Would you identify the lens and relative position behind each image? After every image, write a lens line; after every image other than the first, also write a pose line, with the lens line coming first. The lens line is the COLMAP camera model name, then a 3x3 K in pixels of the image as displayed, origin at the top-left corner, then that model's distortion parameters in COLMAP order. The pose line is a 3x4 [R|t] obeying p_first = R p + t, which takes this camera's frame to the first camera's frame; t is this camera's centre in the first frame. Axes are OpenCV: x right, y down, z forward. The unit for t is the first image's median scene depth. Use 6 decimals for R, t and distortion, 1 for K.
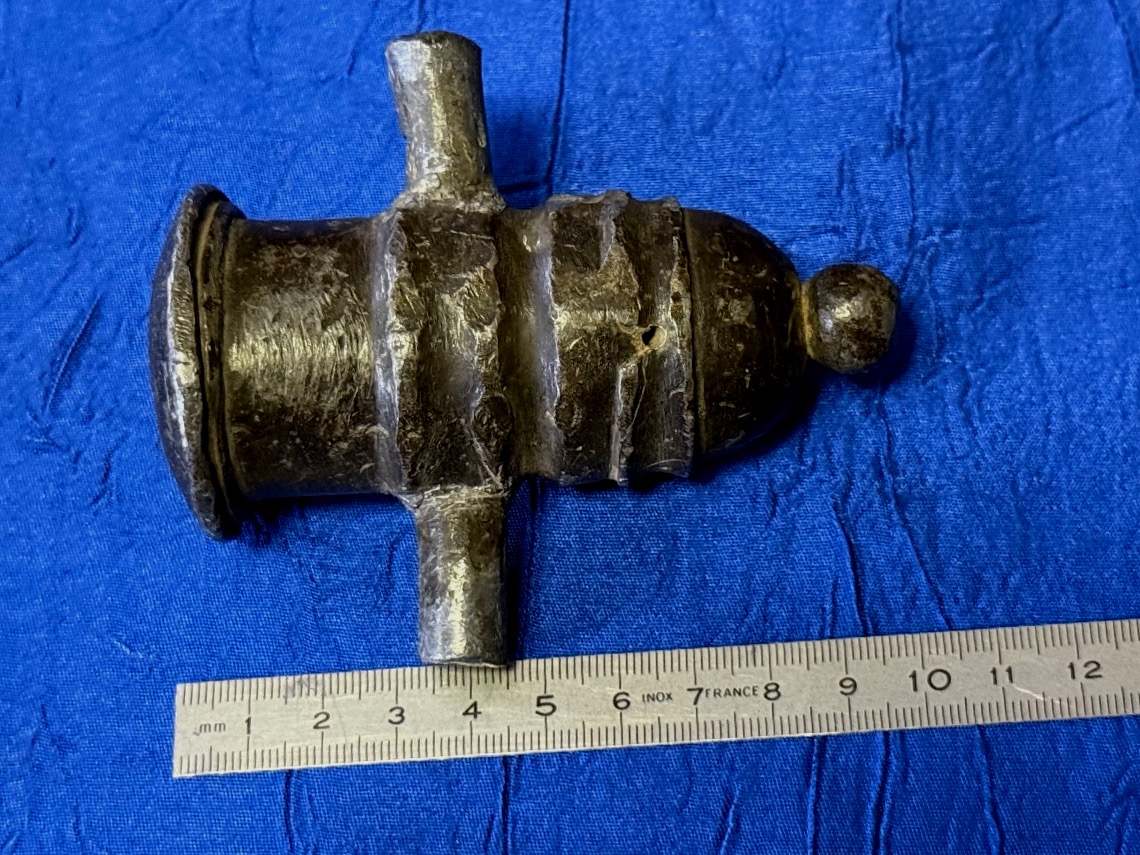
lens RADIAL K [[2398.5, 0, 570.0], [0, 2398.5, 427.5], [0, 0, 1]] dist [0.484569, -0.524476]
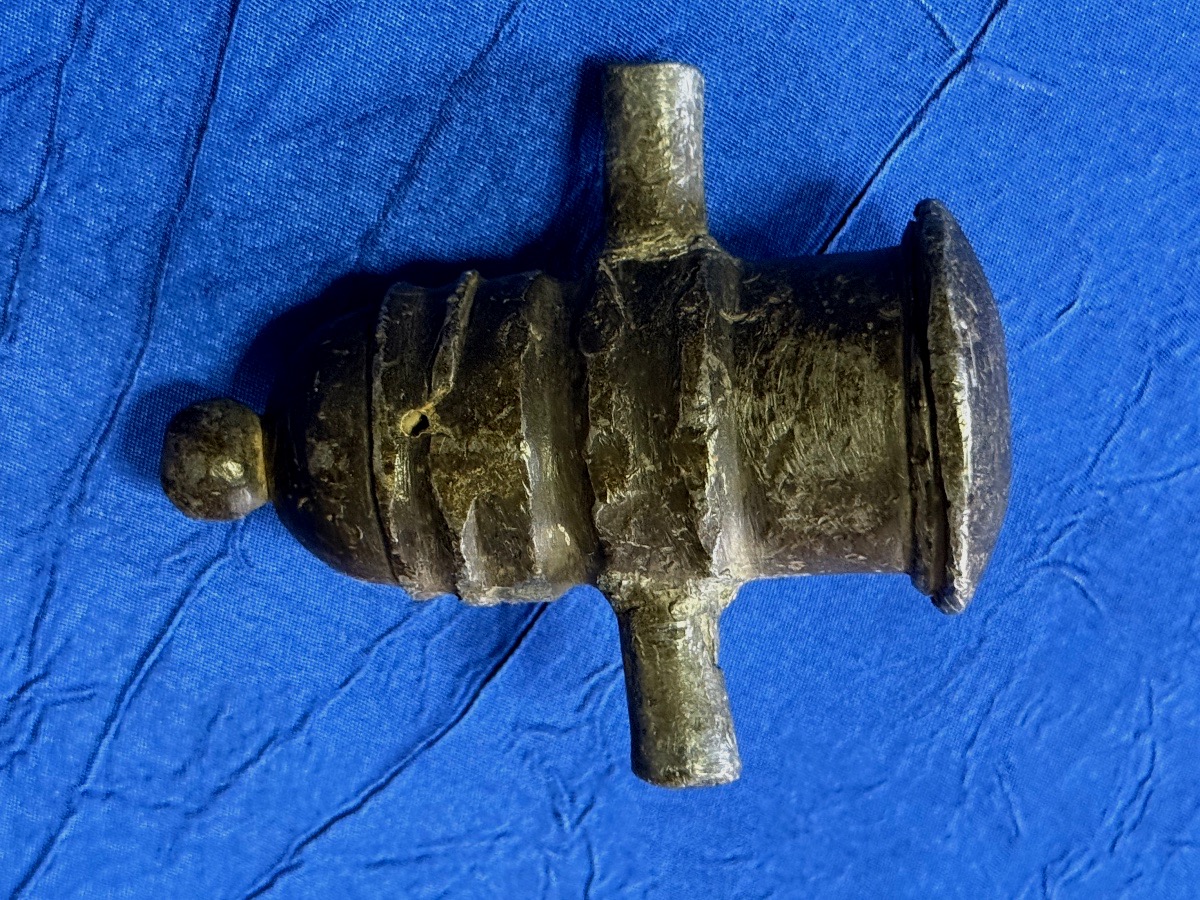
lens RADIAL K [[2524.8, 0, 600.0], [0, 2524.8, 450.0], [0, 0, 1]] dist [0.484569, -0.524476]
pose [[-0.991369, 0.005105, 0.131003, -0.151773], [0.004657, -0.997240, 0.074104, -0.114636], [0.131020, 0.074075, 0.988608, 0.097815]]
